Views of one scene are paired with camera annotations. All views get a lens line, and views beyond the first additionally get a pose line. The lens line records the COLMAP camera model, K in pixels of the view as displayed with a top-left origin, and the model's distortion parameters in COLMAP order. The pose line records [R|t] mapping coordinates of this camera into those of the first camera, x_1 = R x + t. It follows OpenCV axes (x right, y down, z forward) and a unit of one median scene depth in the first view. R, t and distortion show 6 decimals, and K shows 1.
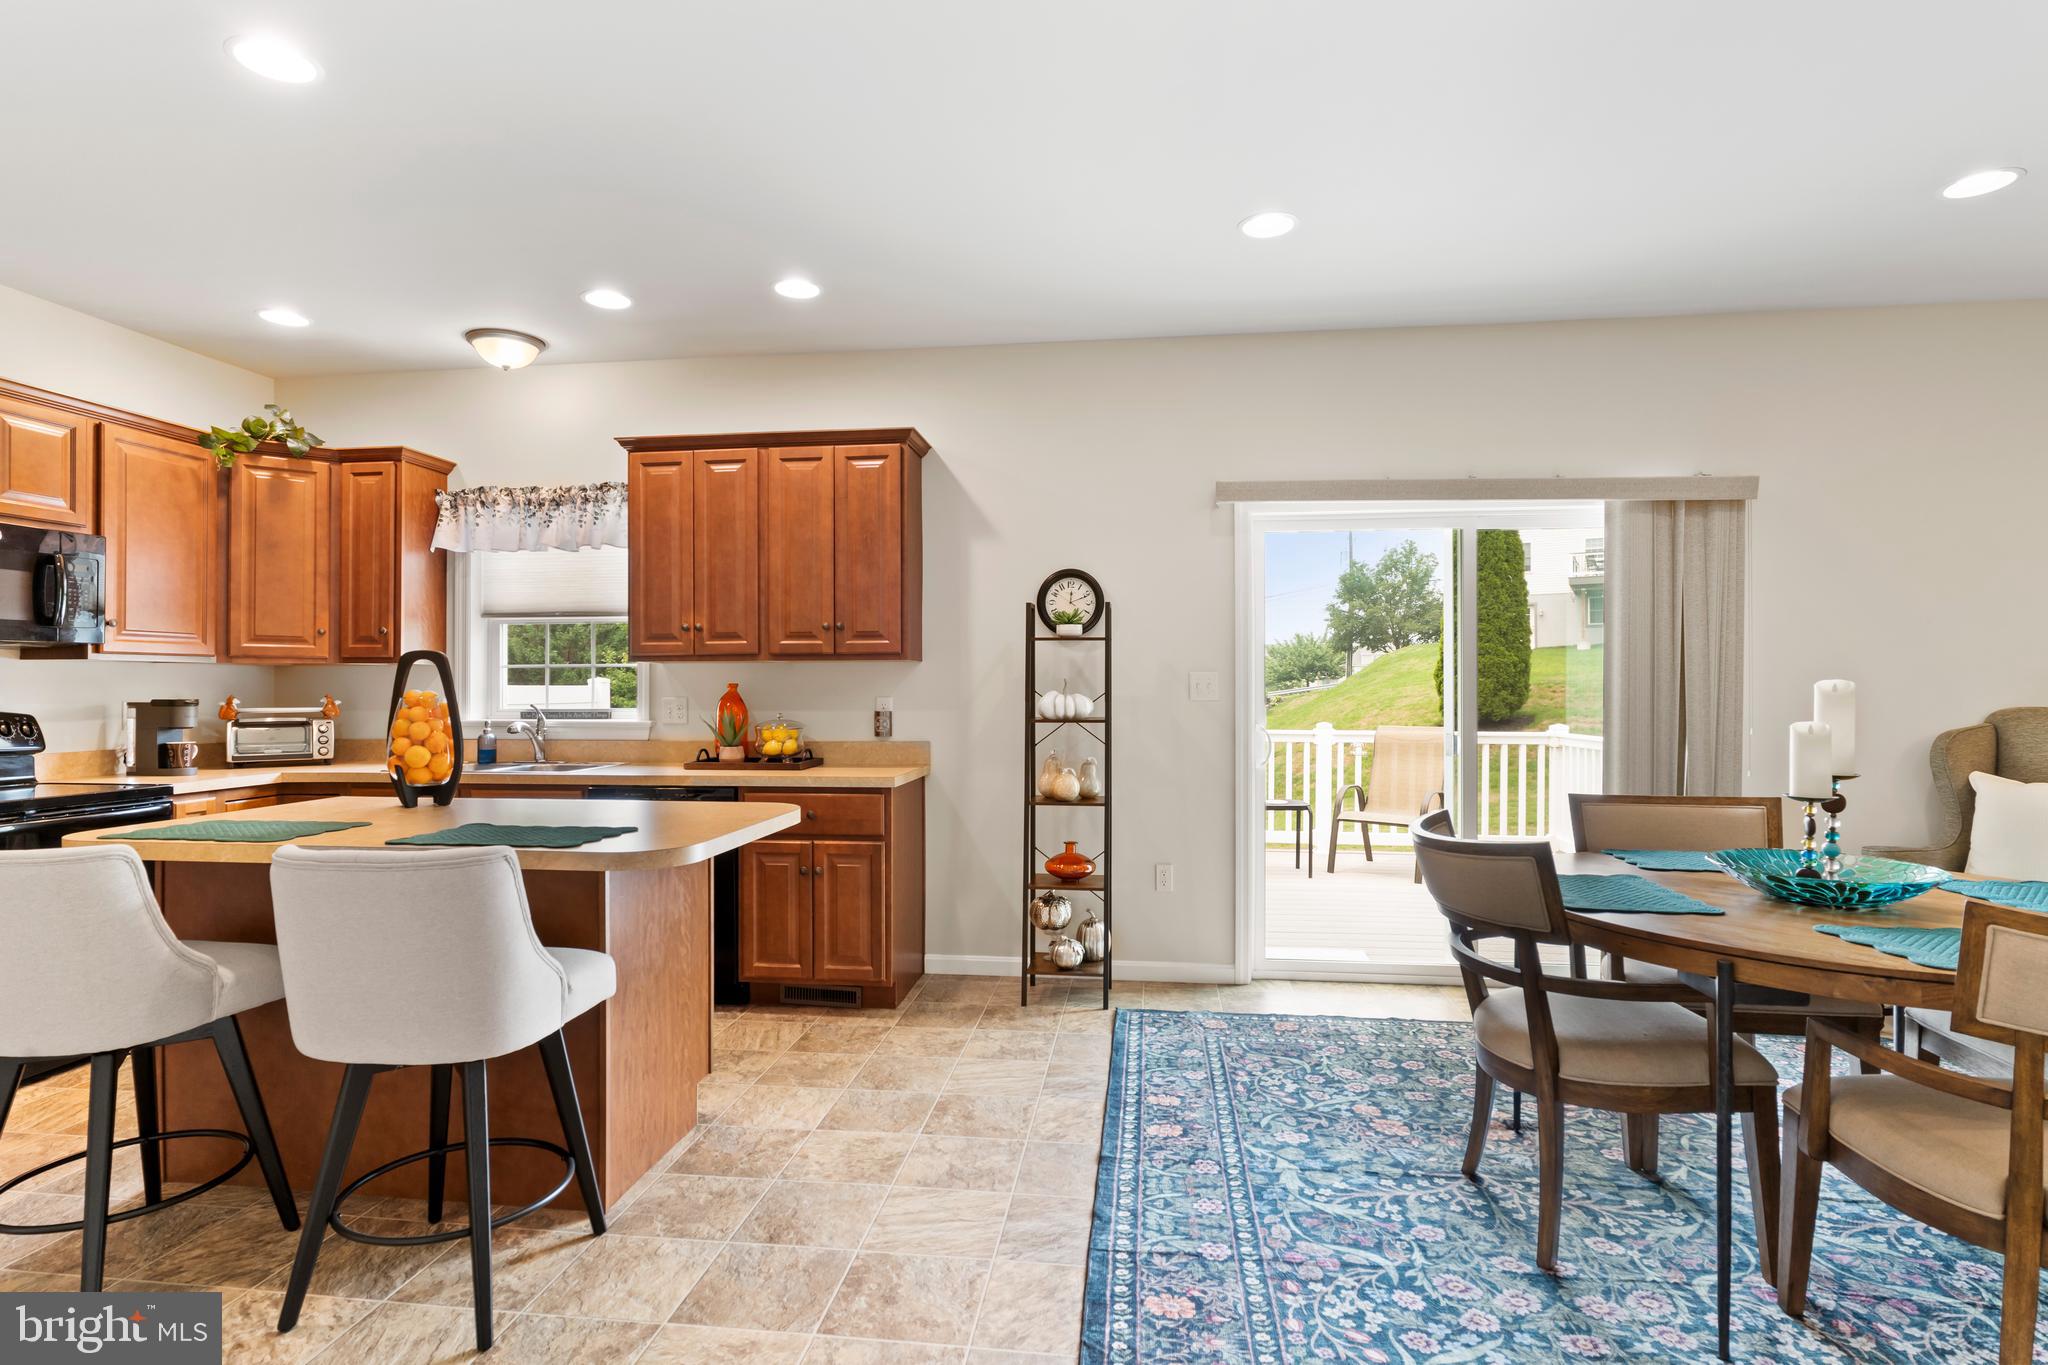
lens RADIAL K [[1045.5, 0, 1019.4], [0, 1045.5, 679.3], [0, 0, 1]] dist [-0.003421, -0.000655]
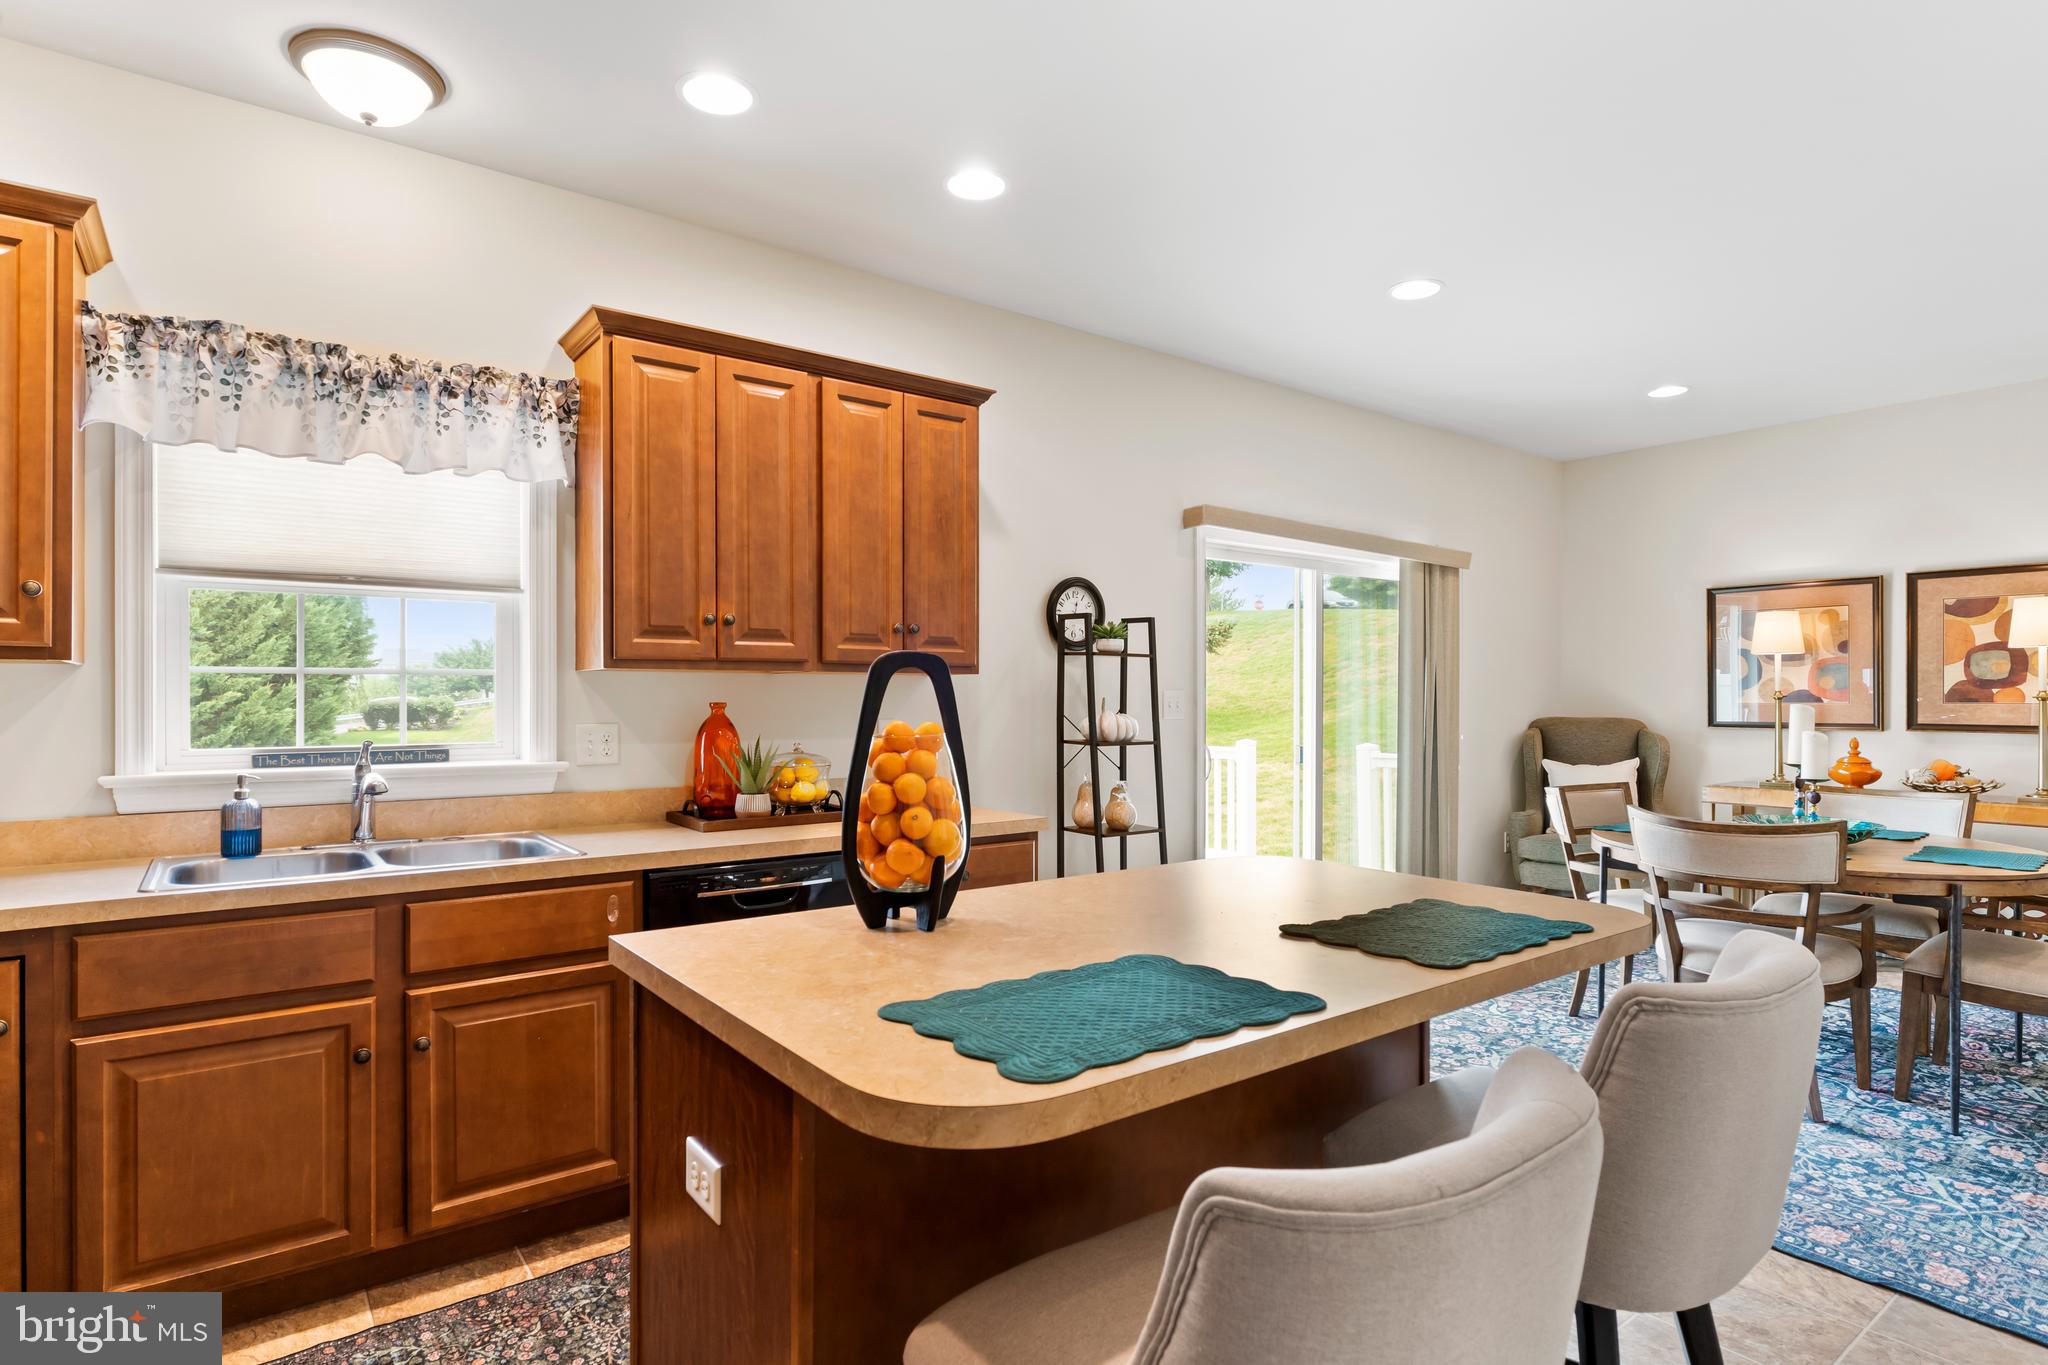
lens RADIAL K [[1064.1, 0, 1023.4], [0, 1064.1, 689.7], [0, 0, 1]] dist [-0.000006, 0.000972]
pose [[0.711598, 0.006882, 0.702553, -0.653132], [-0.006902, 0.999972, -0.002805, -0.003908], [-0.702553, -0.002853, 0.711626, 0.376764]]
